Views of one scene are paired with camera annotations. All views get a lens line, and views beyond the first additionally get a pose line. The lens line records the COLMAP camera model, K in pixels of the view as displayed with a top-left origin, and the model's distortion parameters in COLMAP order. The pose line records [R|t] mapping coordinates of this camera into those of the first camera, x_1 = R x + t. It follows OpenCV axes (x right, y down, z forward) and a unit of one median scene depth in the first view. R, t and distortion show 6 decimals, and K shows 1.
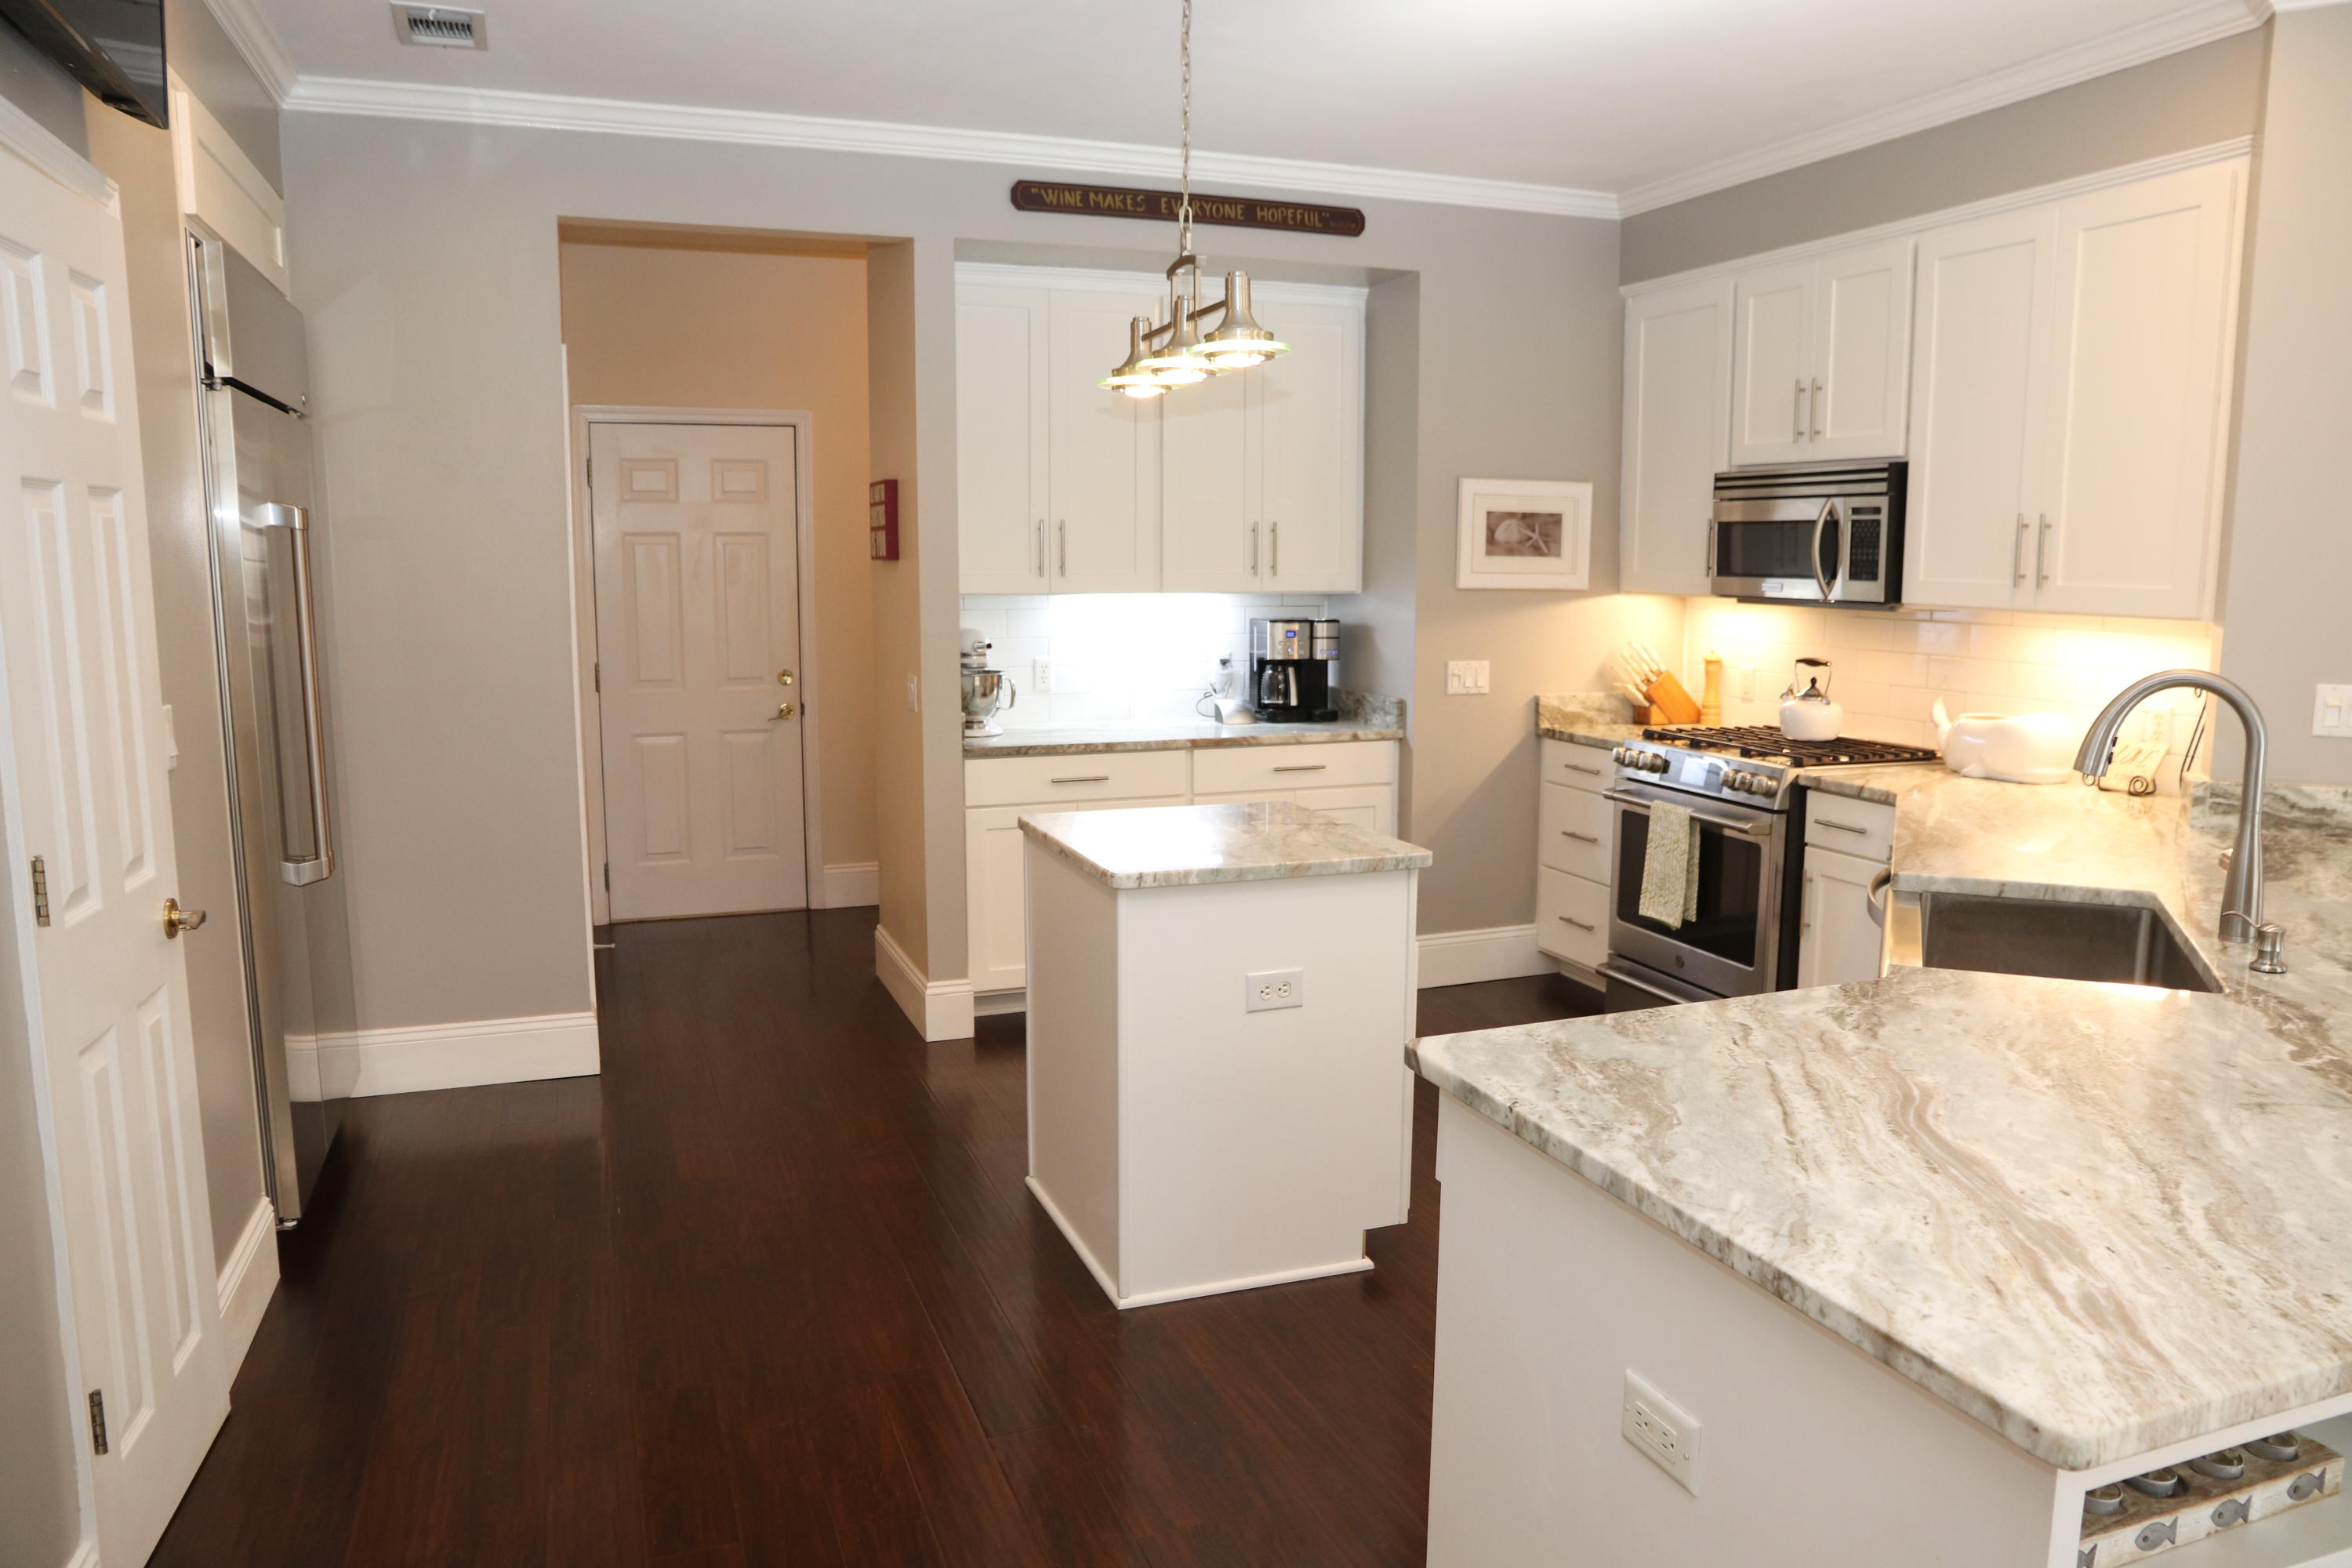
lens RADIAL K [[1627.2, 0, 1192.9], [0, 1627.2, 779.3], [0, 0, 1]] dist [-0.114979, 0.080713]
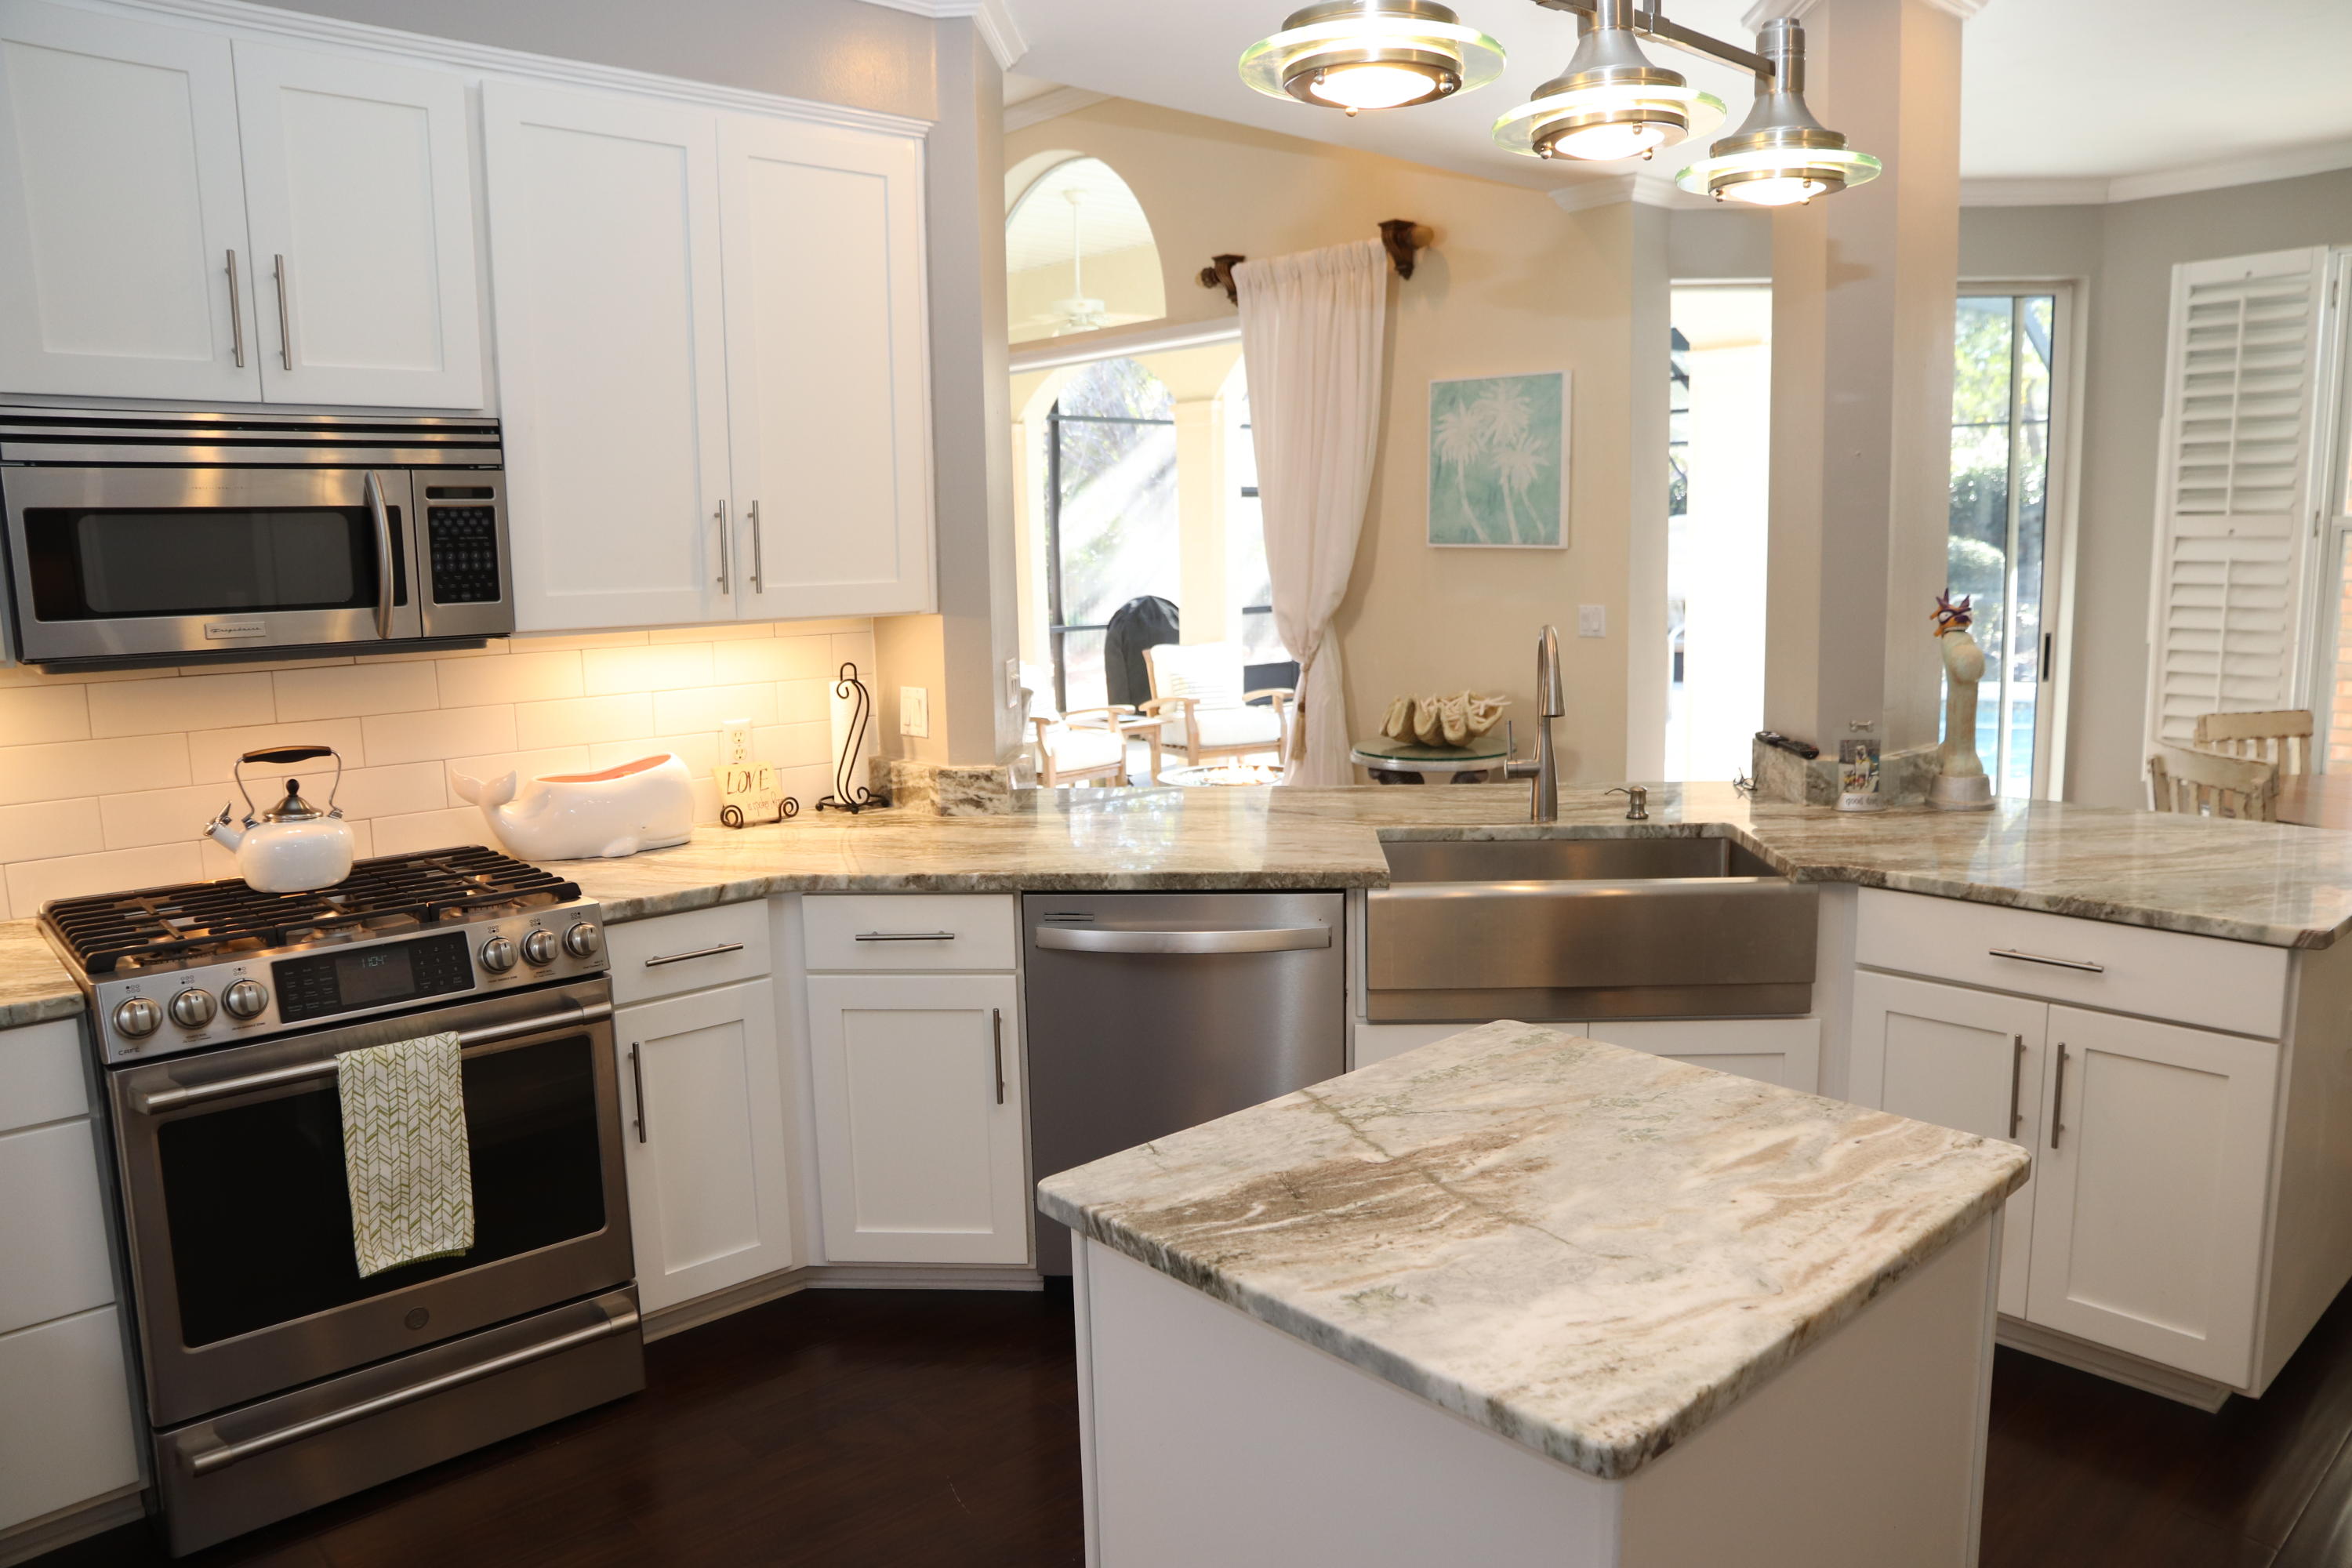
lens RADIAL K [[1627.2, 0, 1223.6], [0, 1627.2, 780.8], [0, 0, 1]] dist [-0.114979, 0.080713]
pose [[-0.380983, -0.134702, 0.914717, -0.269497], [0.143646, 0.968694, 0.202480, -0.134085], [-0.913355, 0.208537, -0.349707, 0.915667]]
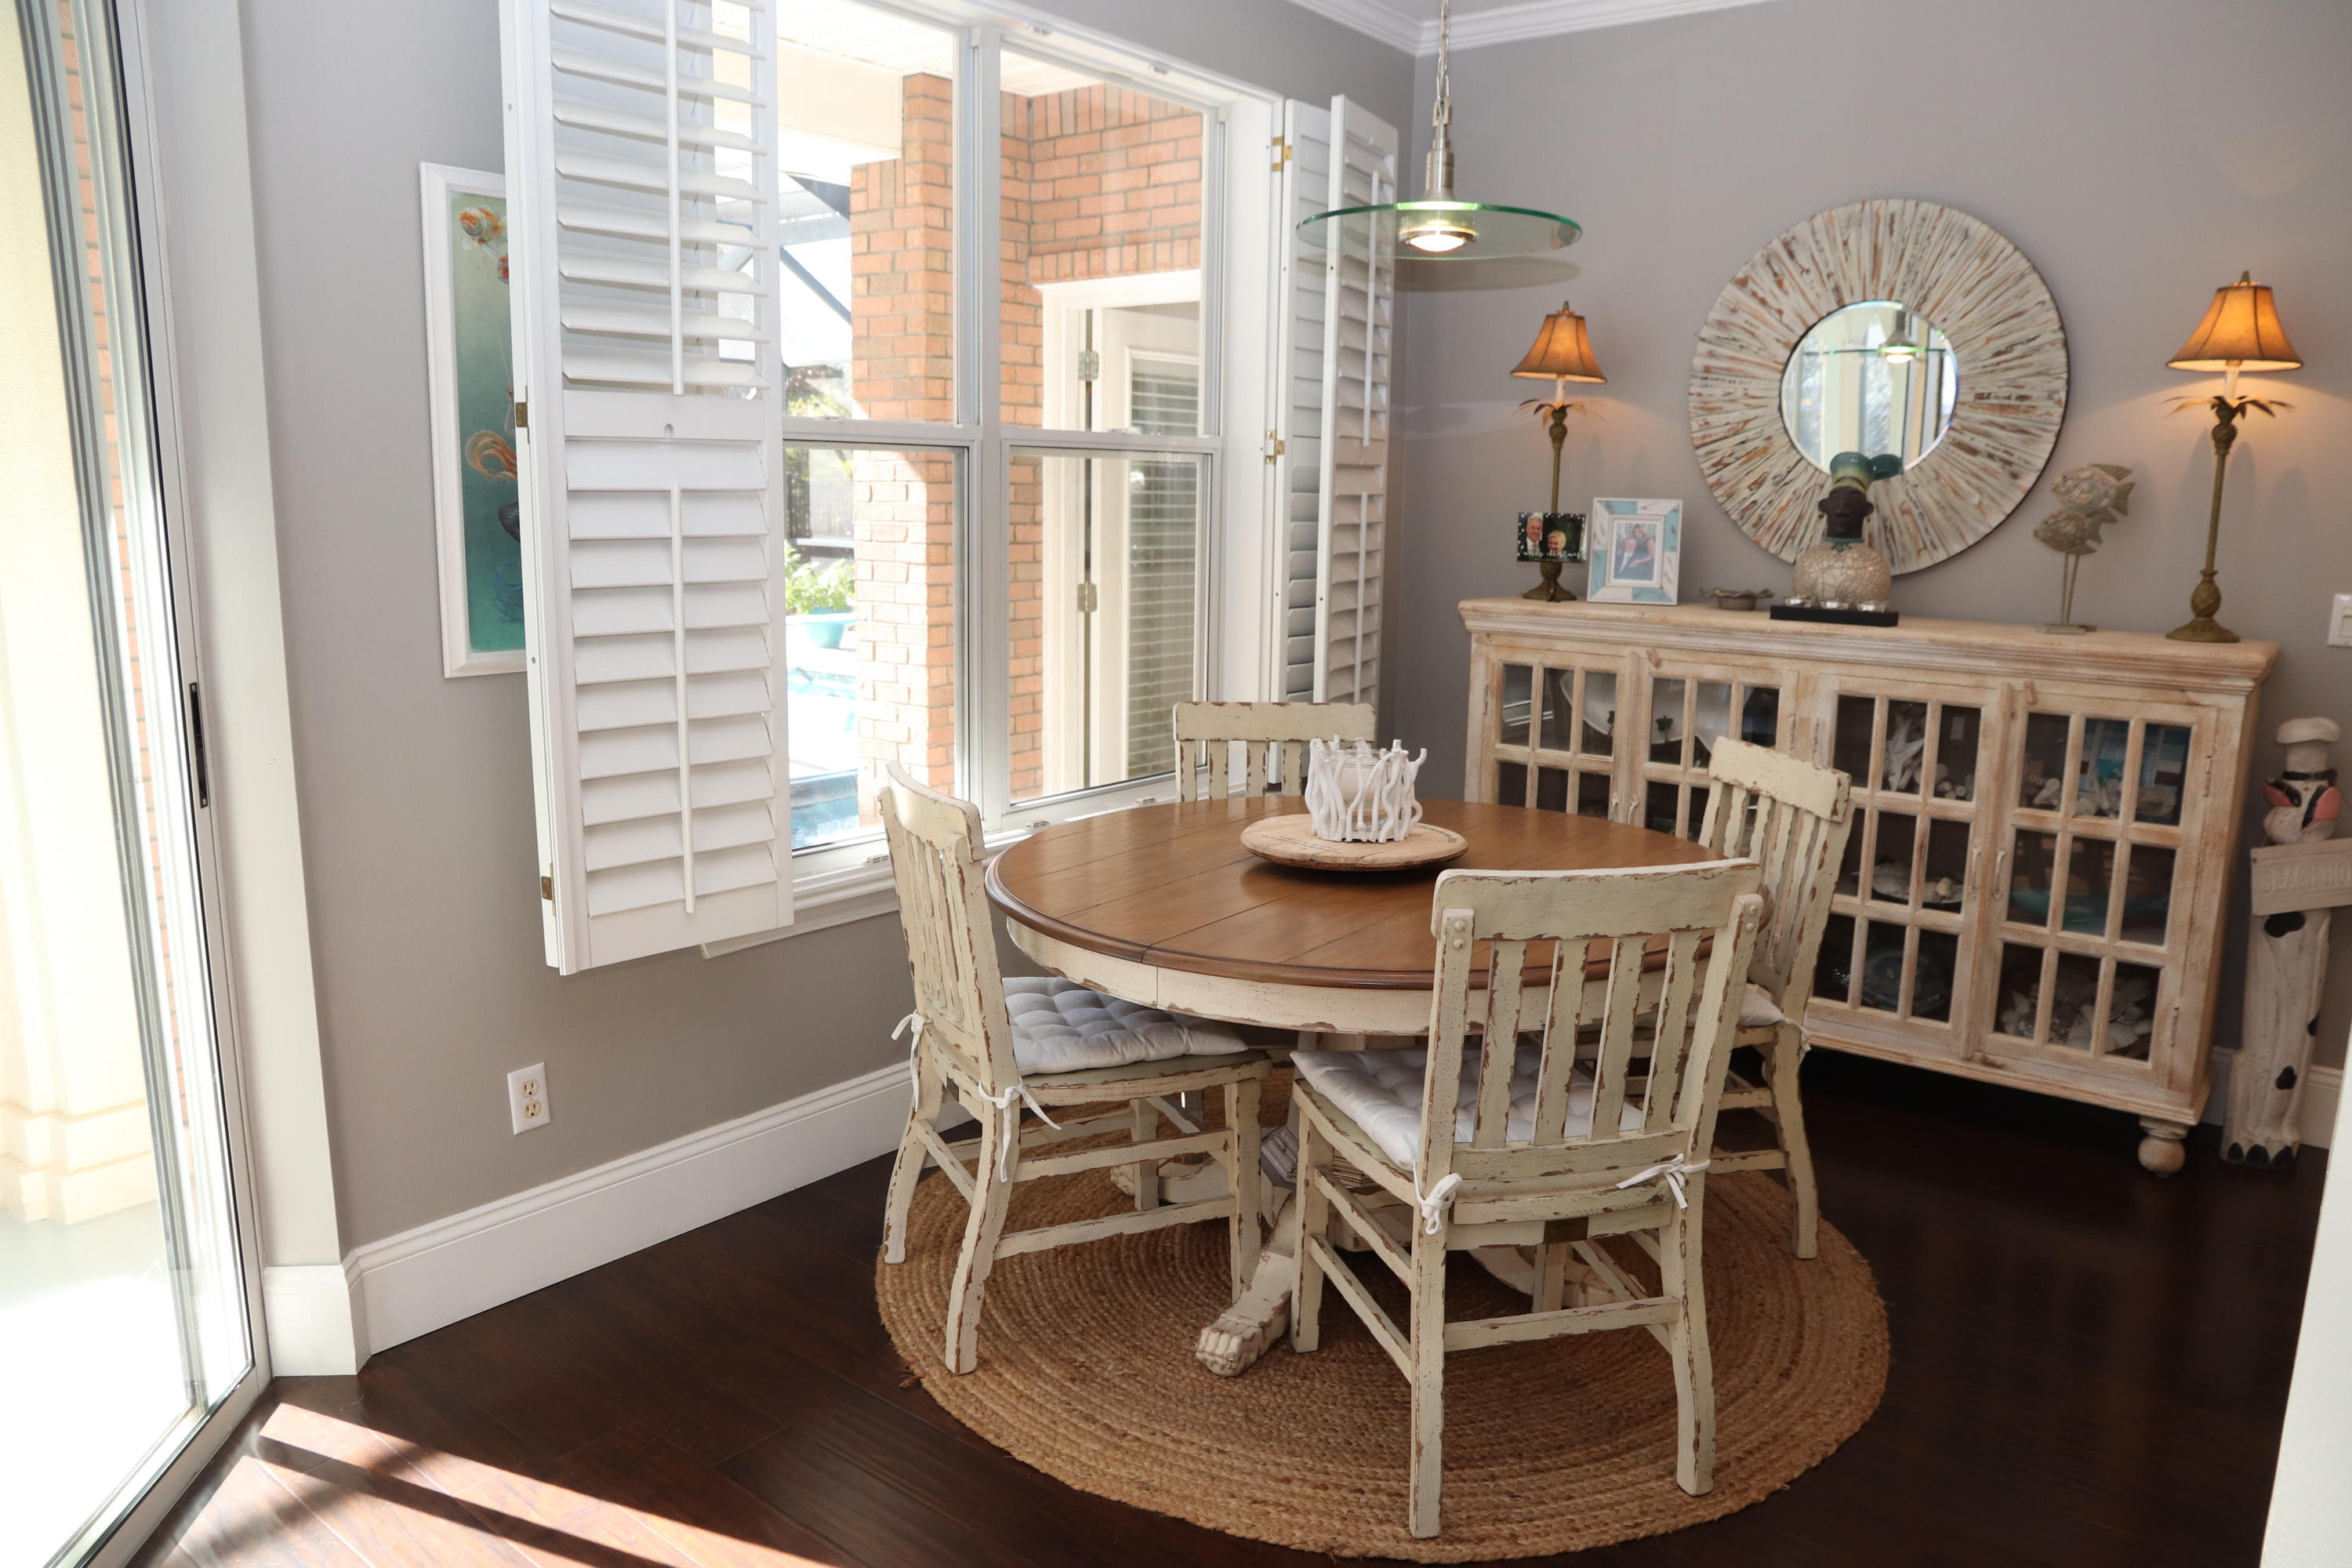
lens RADIAL K [[1627.2, 0, 1190.3], [0, 1627.2, 793.3], [0, 0, 1]] dist [-0.114979, 0.080713]
pose [[-0.852224, 0.084968, -0.516232, 0.631223], [-0.087646, 0.949592, 0.300987, -0.039367], [0.515784, 0.301754, -0.801818, 0.405478]]
